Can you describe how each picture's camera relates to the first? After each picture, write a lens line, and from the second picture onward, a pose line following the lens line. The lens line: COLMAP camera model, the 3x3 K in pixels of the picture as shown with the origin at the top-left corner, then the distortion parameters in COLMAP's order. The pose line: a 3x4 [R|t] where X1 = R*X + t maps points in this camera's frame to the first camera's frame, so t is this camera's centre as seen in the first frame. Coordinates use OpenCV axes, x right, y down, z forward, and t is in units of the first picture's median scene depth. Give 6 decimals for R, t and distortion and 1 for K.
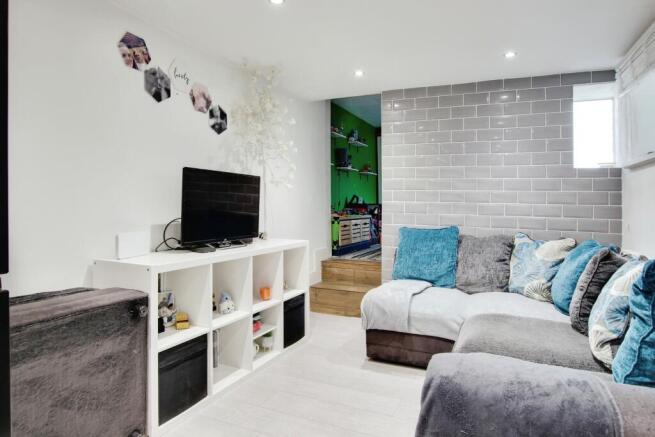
lens RADIAL K [[384.8, 0, 329.5], [0, 384.8, 186.0], [0, 0, 1]] dist [-0.005582, -0.001172]
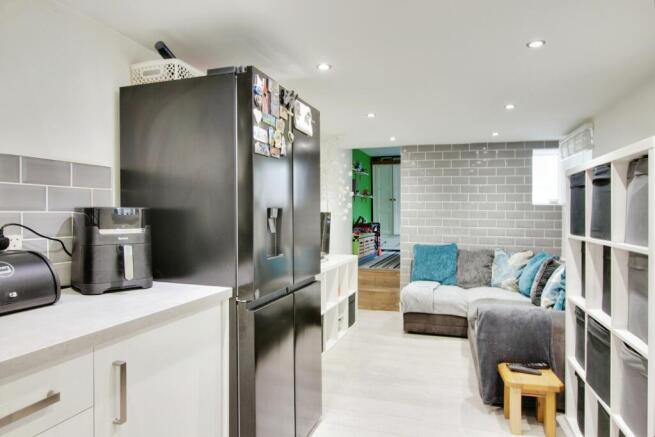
lens RADIAL K [[407.4, 0, 327.4], [0, 407.4, 205.4], [0, 0, 1]] dist [-0.001925, 0.000113]
pose [[0.993911, -0.006499, 0.109992, -0.338710], [0.003389, 0.999590, 0.028436, -0.089903], [-0.110132, -0.027890, 0.993526, -0.498356]]
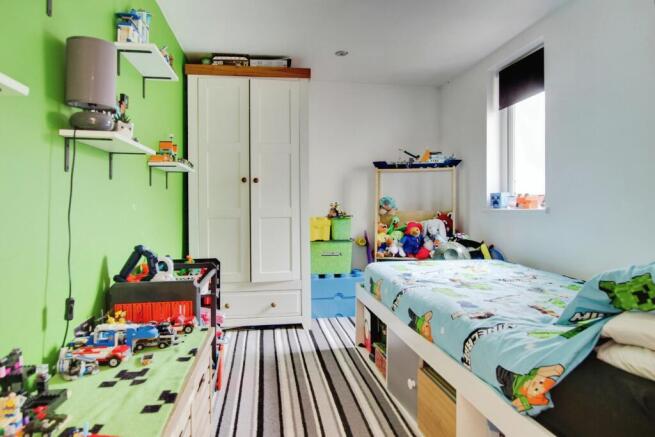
lens RADIAL K [[407.4, 0, 327.4], [0, 407.4, 205.4], [0, 0, 1]] dist [-0.001925, 0.000113]
pose [[0.828916, 0.007653, 0.559321, 0.029318], [-0.046852, 0.997343, 0.055788, -0.050905], [-0.557408, -0.072449, 0.827072, 1.319784]]
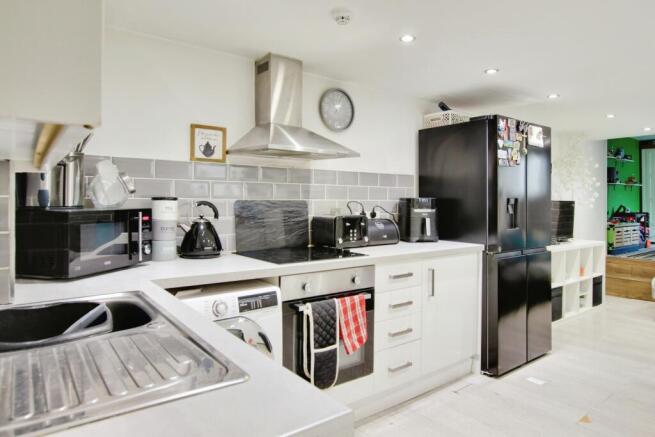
lens RADIAL K [[407.4, 0, 327.4], [0, 407.4, 205.4], [0, 0, 1]] dist [-0.001925, 0.000113]
pose [[0.886729, 0.000679, -0.462288, -0.292087], [0.024718, 0.998499, 0.048880, -0.110050], [0.461627, -0.054770, 0.885381, -0.947093]]
